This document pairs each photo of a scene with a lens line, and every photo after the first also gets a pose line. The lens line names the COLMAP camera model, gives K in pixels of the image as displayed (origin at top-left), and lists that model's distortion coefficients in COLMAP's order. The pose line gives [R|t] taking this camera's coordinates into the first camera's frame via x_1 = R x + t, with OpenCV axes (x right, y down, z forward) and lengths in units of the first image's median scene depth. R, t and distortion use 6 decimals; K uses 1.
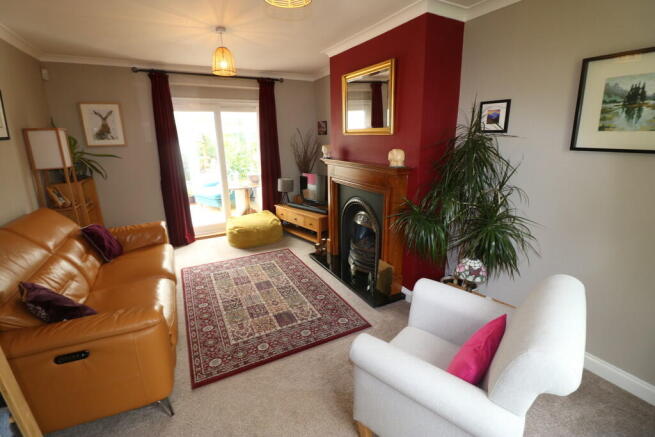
lens RADIAL K [[302.0, 0, 326.2], [0, 302.0, 210.7], [0, 0, 1]] dist [0.004592, -0.015833]
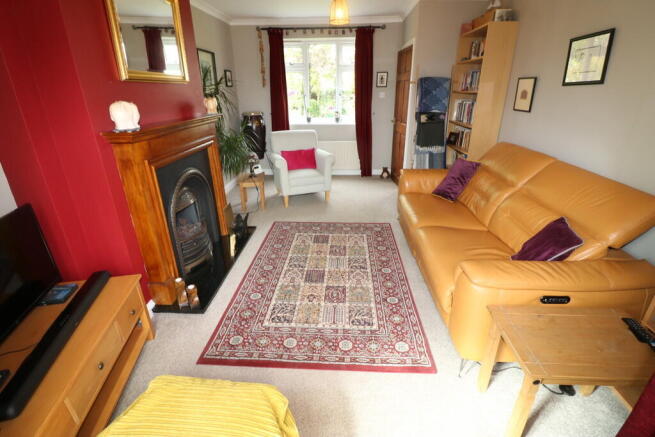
lens RADIAL K [[302.0, 0, 326.2], [0, 302.0, 210.7], [0, 0, 1]] dist [0.004592, -0.015833]
pose [[-0.861165, -0.162204, 0.481752, -0.561143], [0.149014, 0.825532, 0.544327, -0.309067], [-0.485993, 0.540543, -0.686748, 1.374594]]
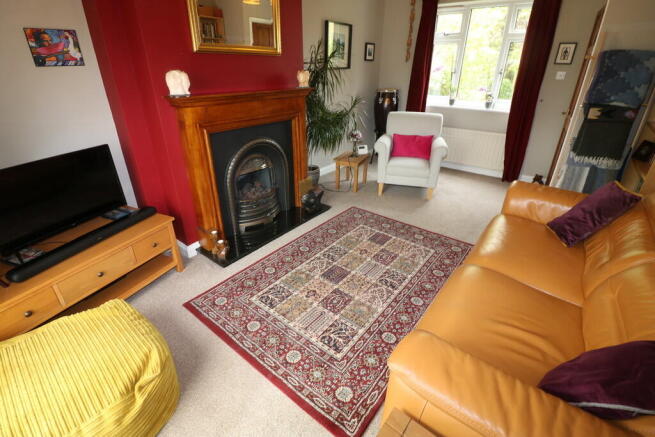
lens RADIAL K [[302.0, 0, 326.2], [0, 302.0, 210.7], [0, 0, 1]] dist [0.004592, -0.015833]
pose [[-0.413946, -0.376739, 0.828684, -0.707197], [0.222316, 0.840935, 0.493360, -0.231887], [-0.882737, 0.388454, -0.264346, 1.101027]]
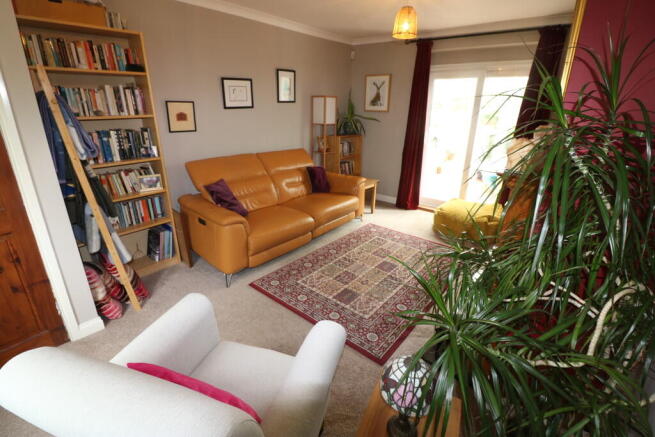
lens RADIAL K [[302.0, 0, 326.2], [0, 302.0, 210.7], [0, 0, 1]] dist [0.004592, -0.015833]
pose [[0.391469, 0.329109, -0.859325, 0.462188], [-0.247151, 0.937145, 0.246323, -0.102083], [0.886379, 0.115955, 0.448203, 0.364282]]
